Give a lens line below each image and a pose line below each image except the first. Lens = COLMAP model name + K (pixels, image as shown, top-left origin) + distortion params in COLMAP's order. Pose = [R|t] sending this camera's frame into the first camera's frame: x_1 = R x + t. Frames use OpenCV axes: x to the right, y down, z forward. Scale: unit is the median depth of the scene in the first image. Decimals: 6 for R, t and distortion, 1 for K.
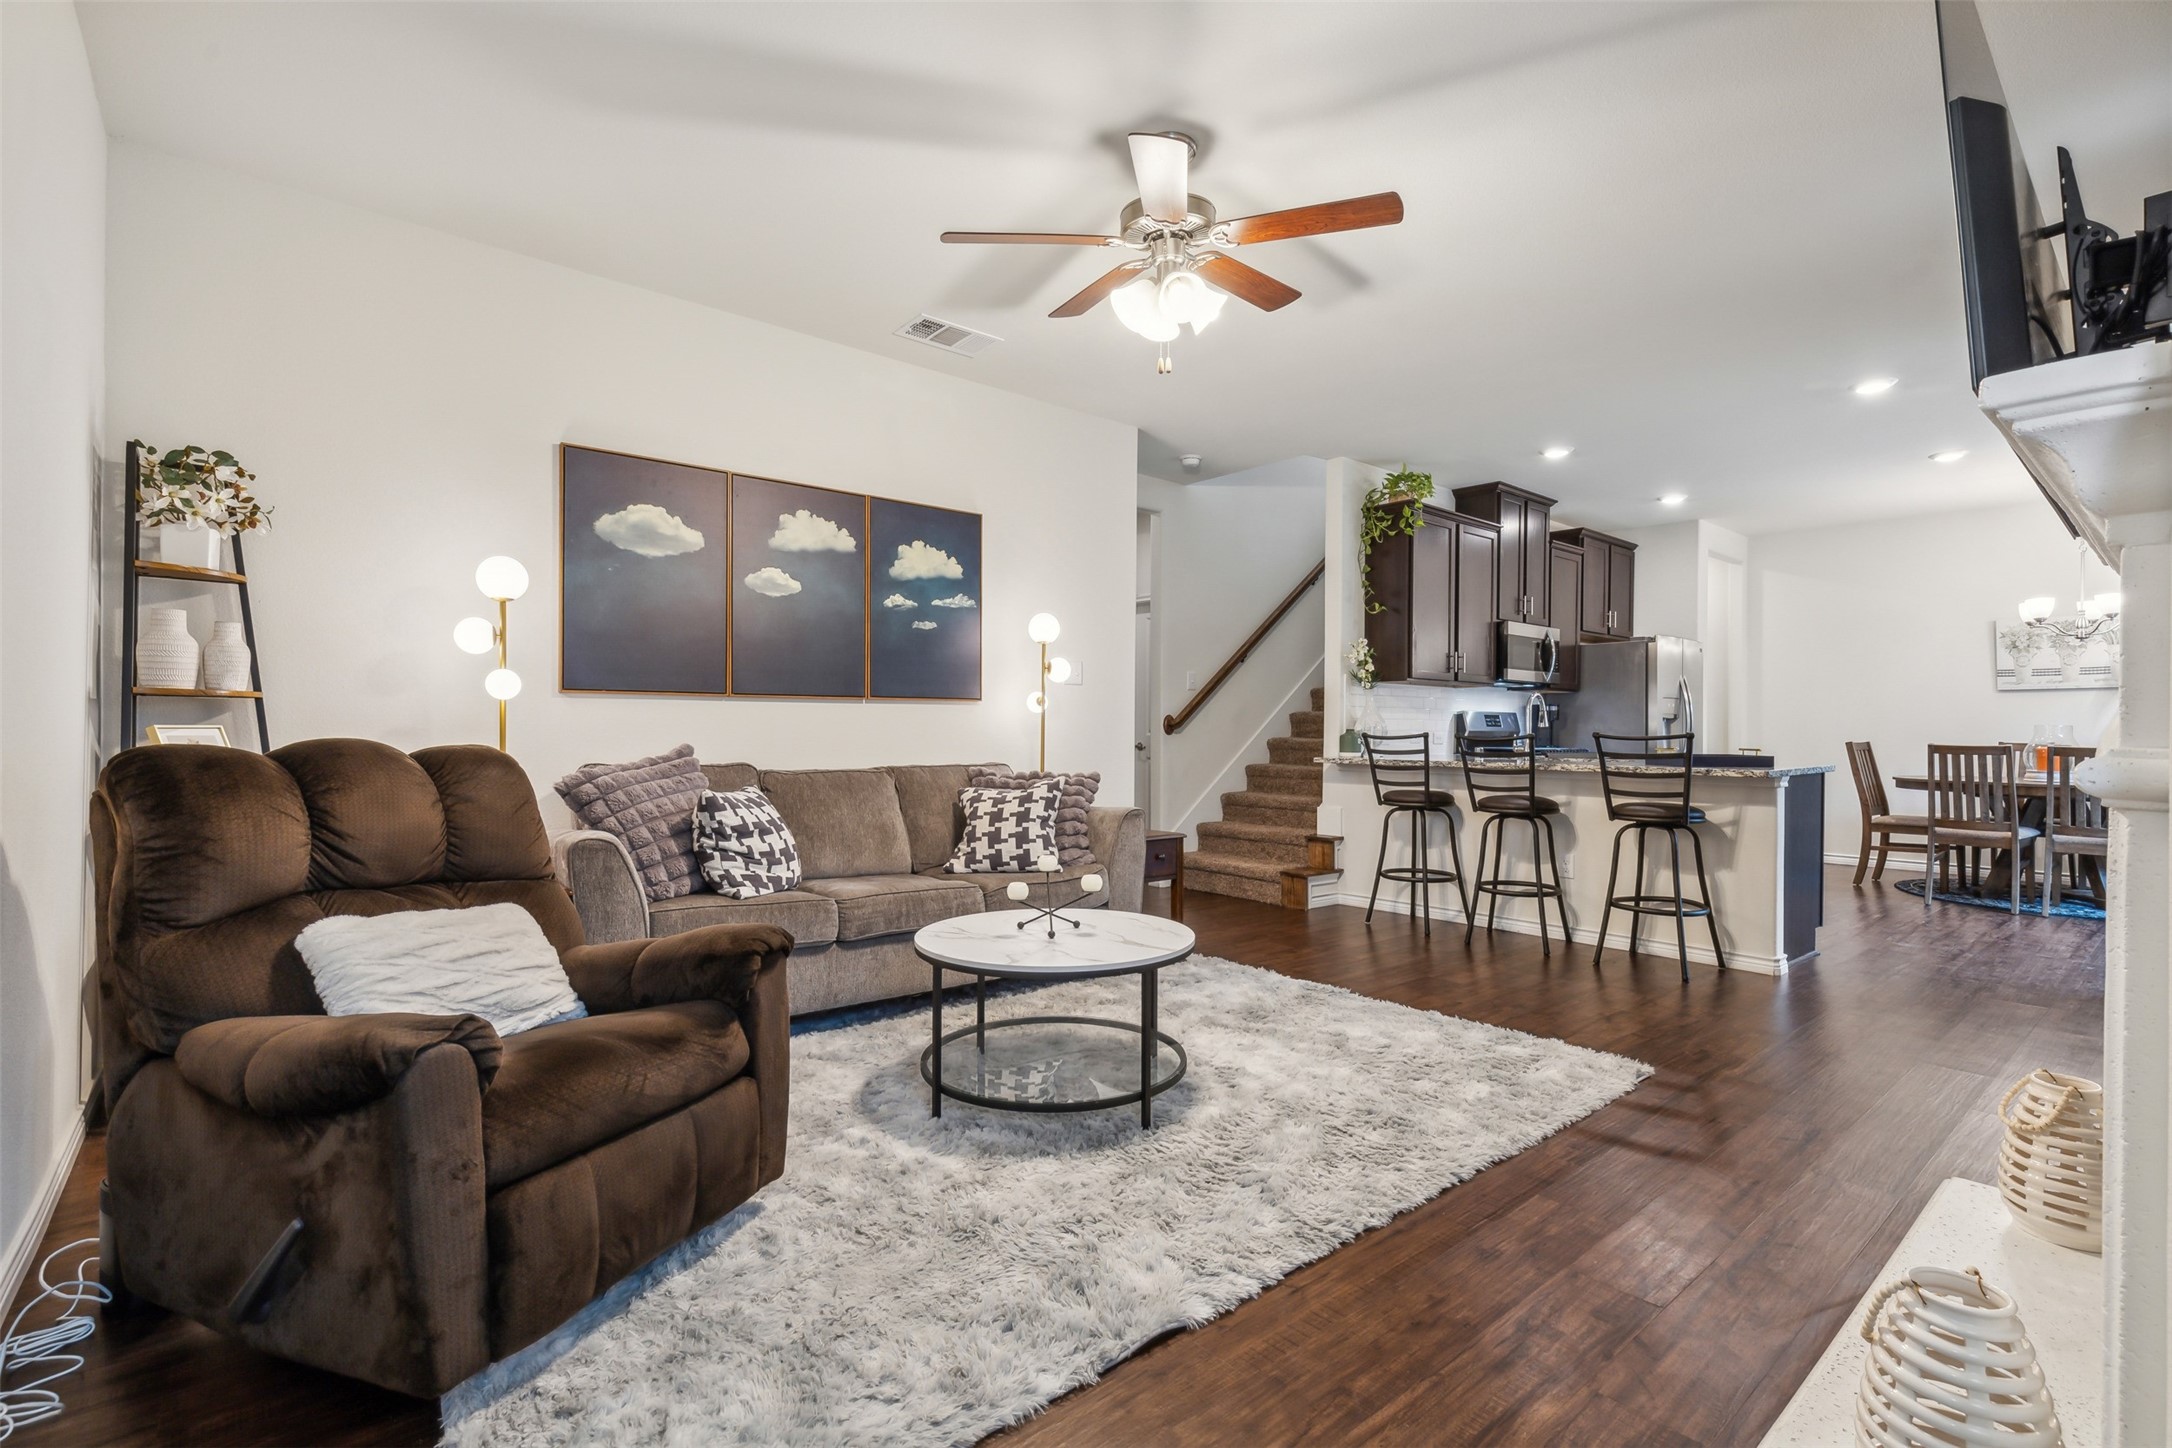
lens RADIAL K [[982.5, 0, 1058.5], [0, 982.5, 728.2], [0, 0, 1]] dist [0.001399, -0.000224]
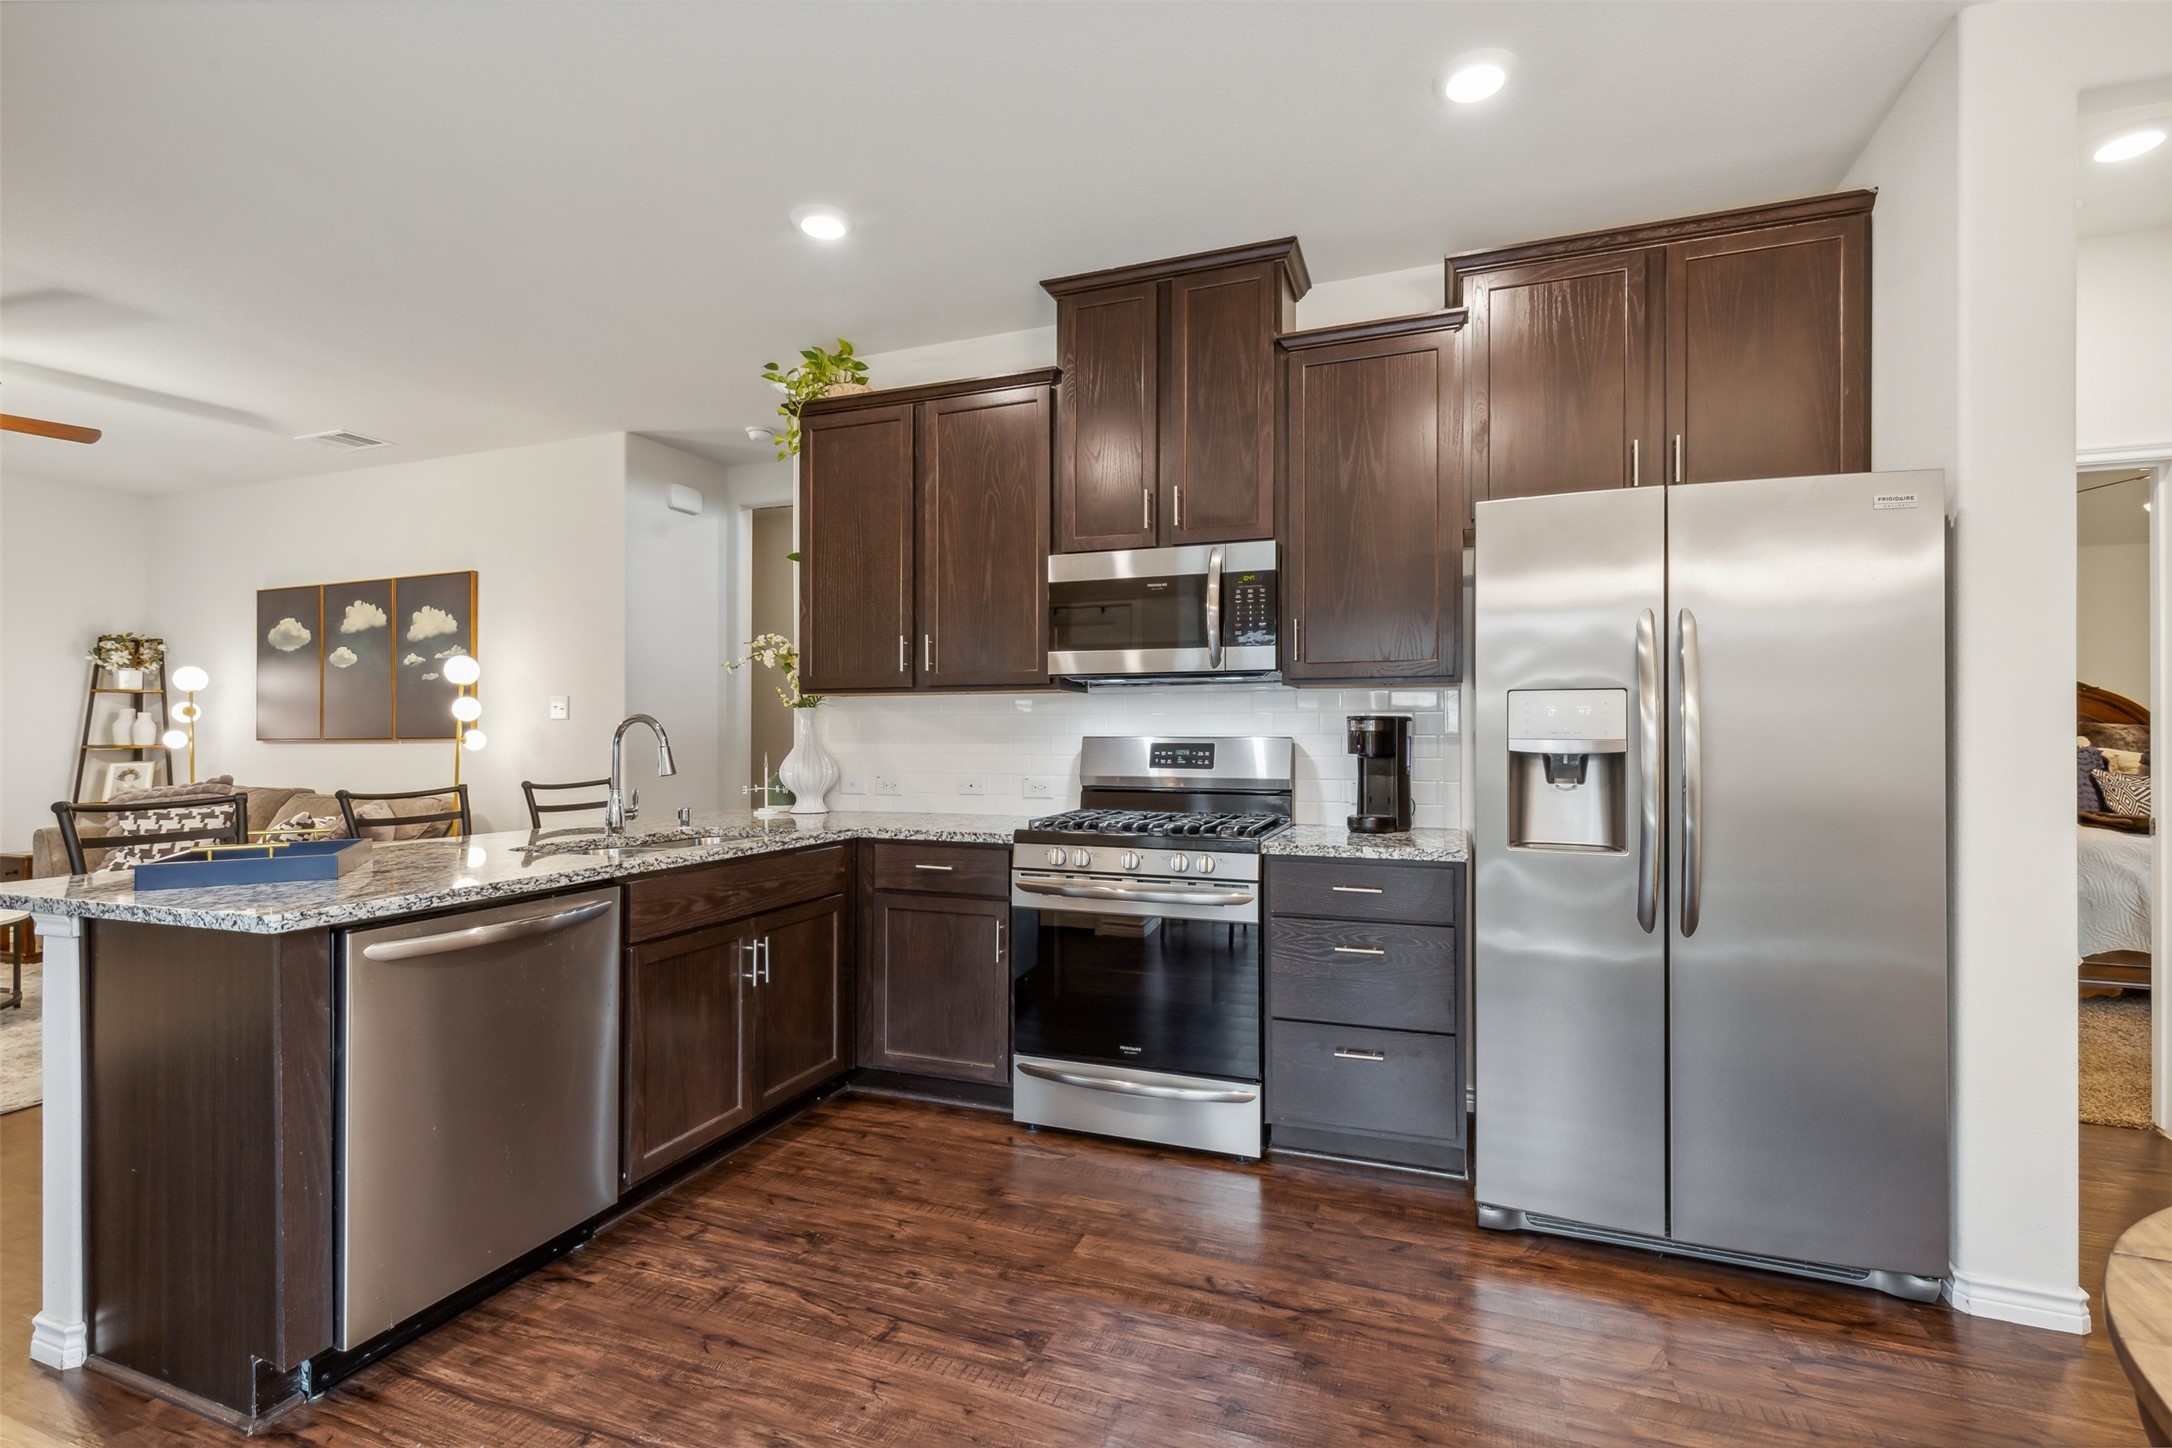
lens RADIAL K [[967.5, 0, 1092.9], [0, 967.5, 730.7], [0, 0, 1]] dist [0.003456, 0.001069]
pose [[0.500776, -0.014769, -0.865451, 0.862423], [0.000180, 0.999856, -0.016959, -0.013744], [0.865577, 0.008337, 0.500706, 0.754221]]
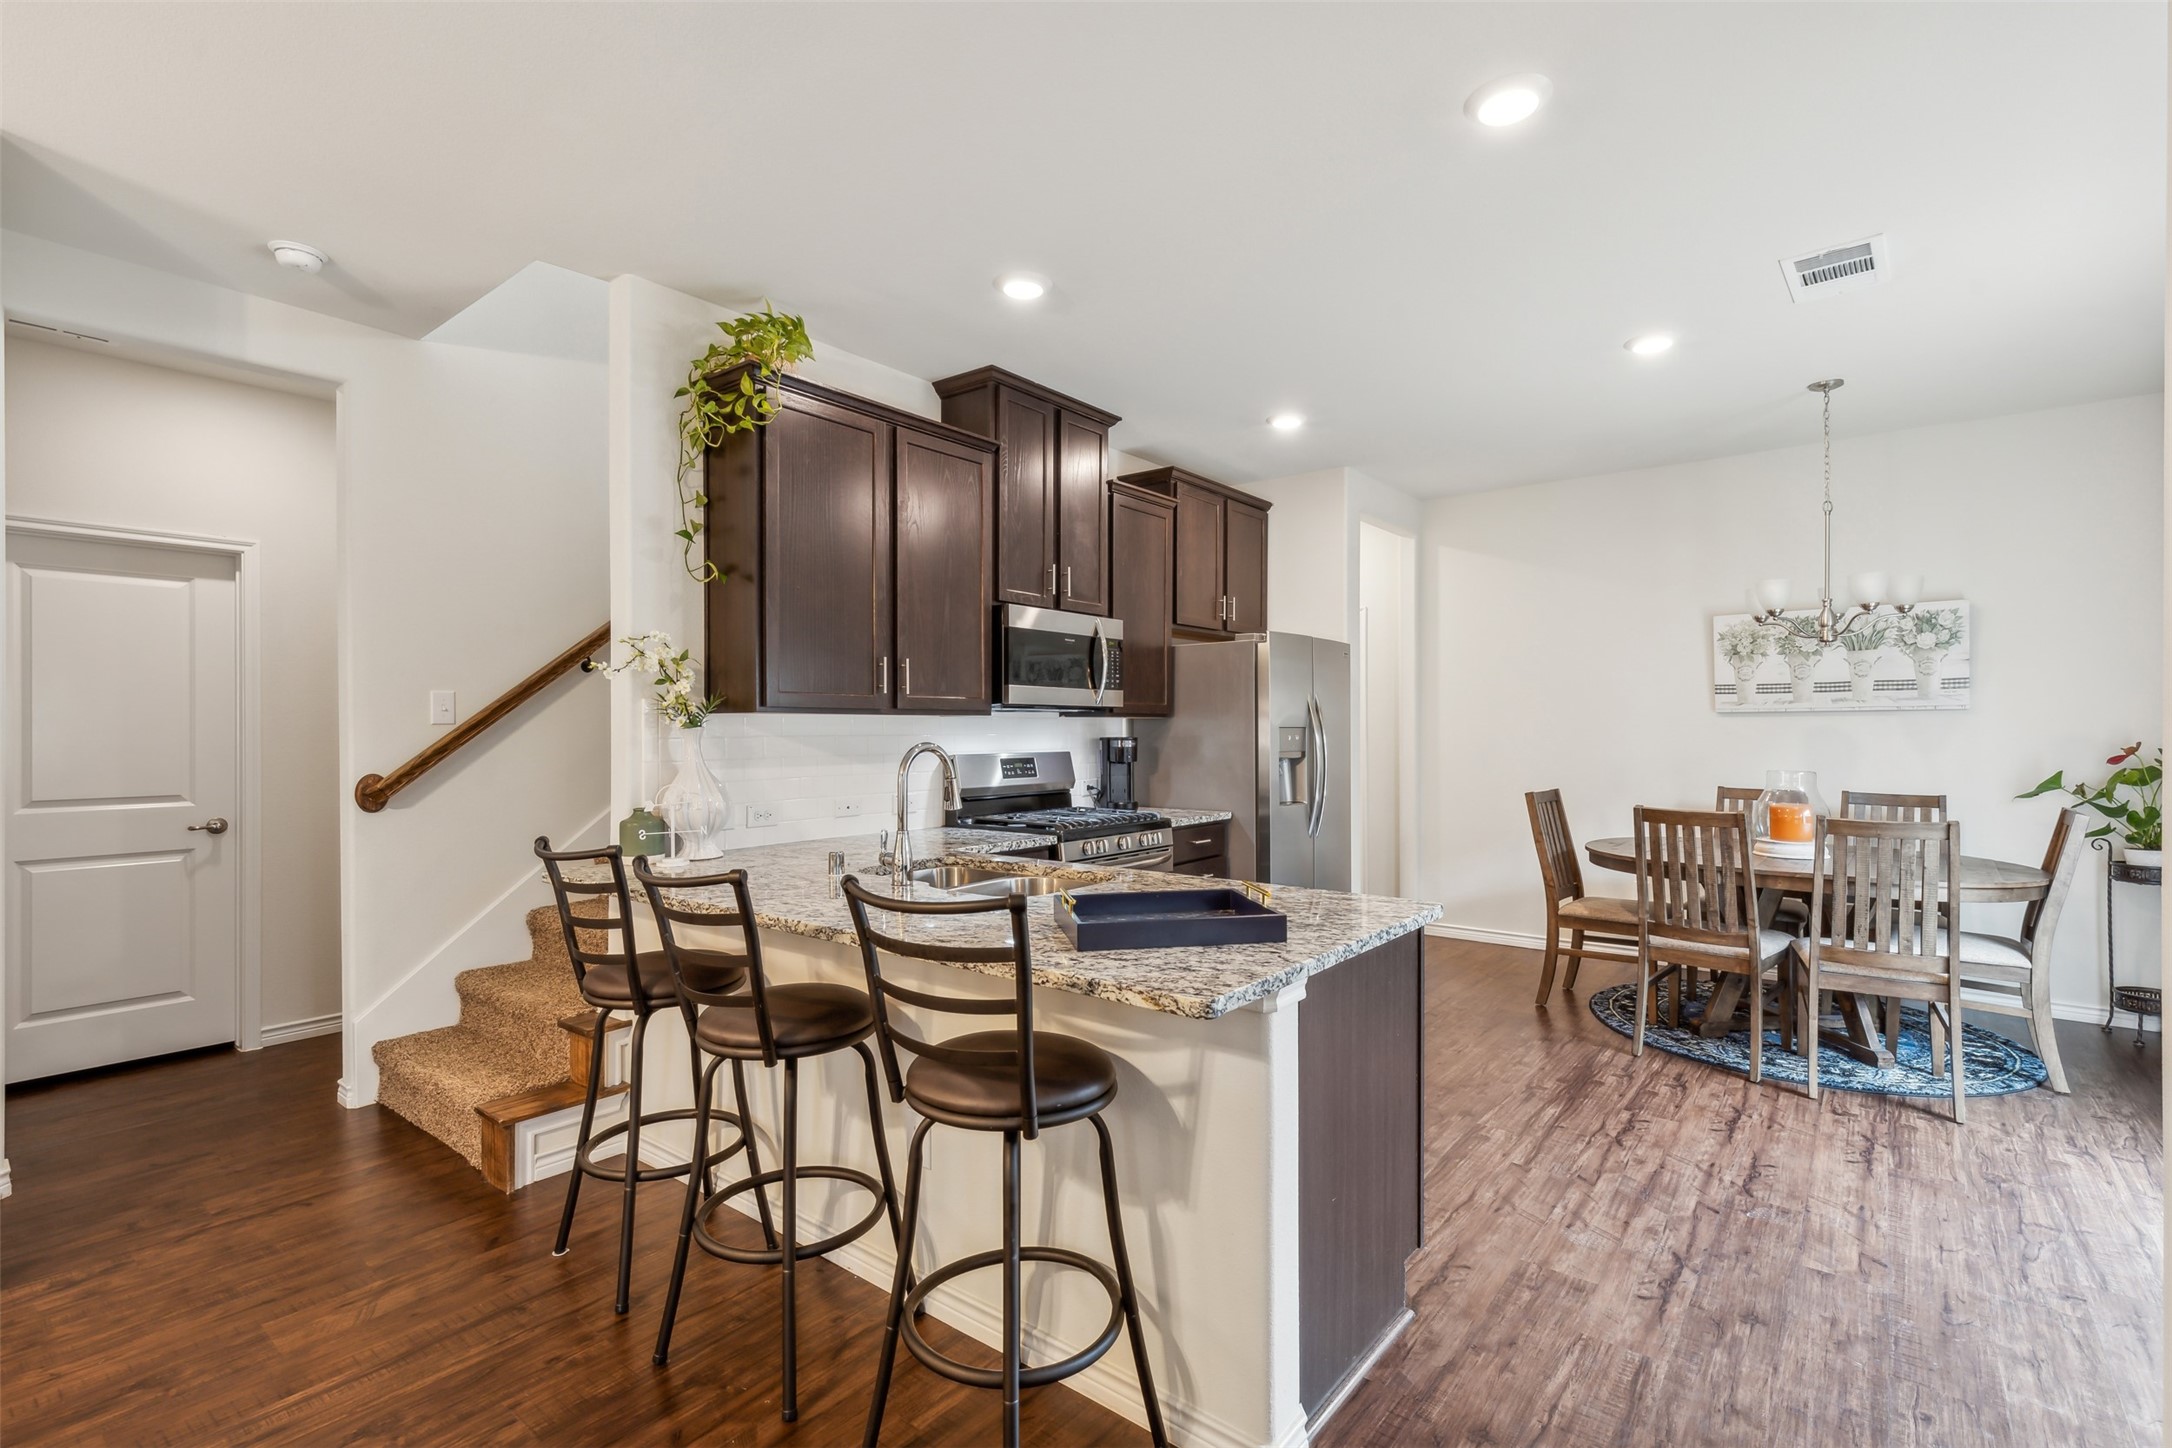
lens RADIAL K [[967.5, 0, 1092.9], [0, 967.5, 730.7], [0, 0, 1]] dist [0.003456, 0.001069]
pose [[0.979127, -0.010863, 0.202961, 0.386691], [0.010220, 0.999939, 0.004216, -0.035229], [-0.202994, -0.002054, 0.979178, 0.421730]]
